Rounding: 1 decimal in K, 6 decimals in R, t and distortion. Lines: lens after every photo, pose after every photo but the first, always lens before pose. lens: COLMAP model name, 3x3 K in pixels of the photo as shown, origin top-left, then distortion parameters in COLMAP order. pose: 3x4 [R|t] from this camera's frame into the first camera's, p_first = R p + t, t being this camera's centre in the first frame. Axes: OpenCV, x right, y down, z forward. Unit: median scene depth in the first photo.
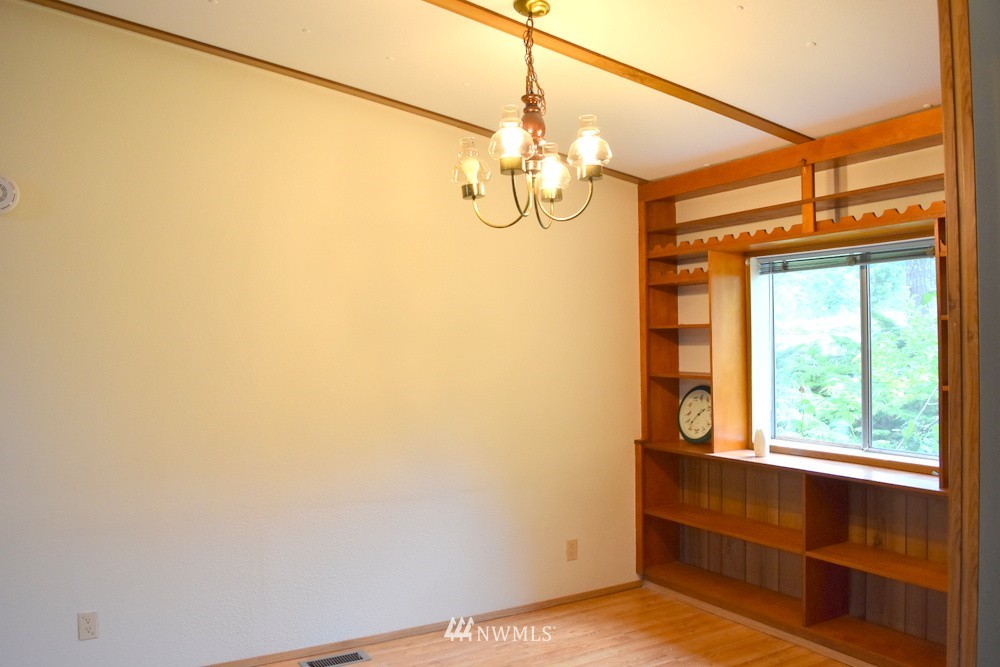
lens RADIAL K [[785.0, 0, 490.4], [0, 785.0, 339.3], [0, 0, 1]] dist [-0.083513, 0.020470]
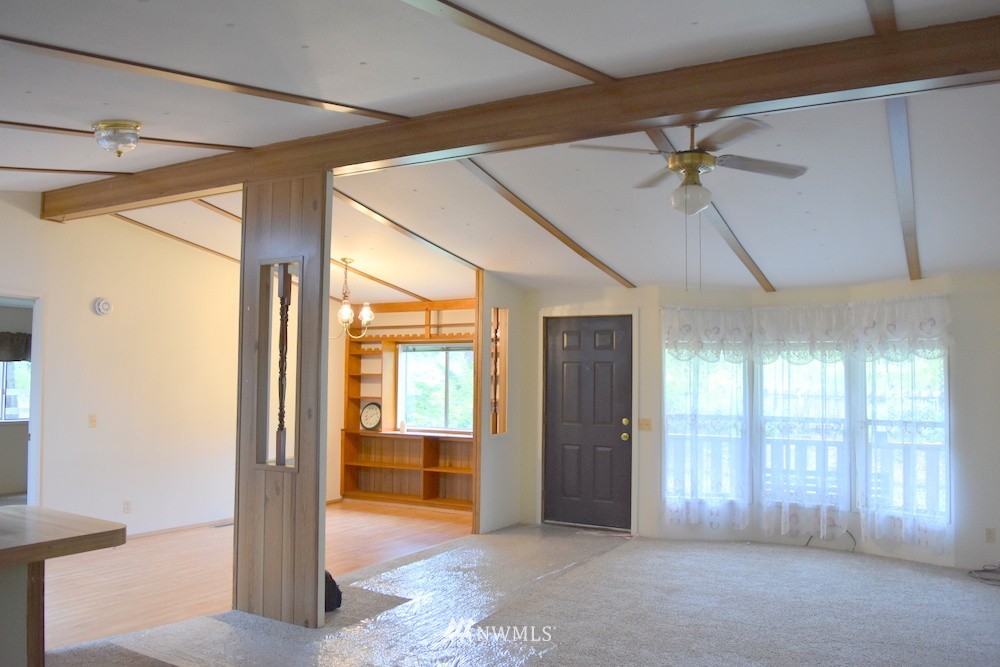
lens RADIAL K [[785.0, 0, 498.7], [0, 785.0, 334.1], [0, 0, 1]] dist [-0.083513, 0.020470]
pose [[0.847405, 0.054190, 0.528174, -0.622417], [-0.020110, 0.997340, -0.070061, 0.017522], [-0.530566, 0.048748, 0.846241, -1.073842]]
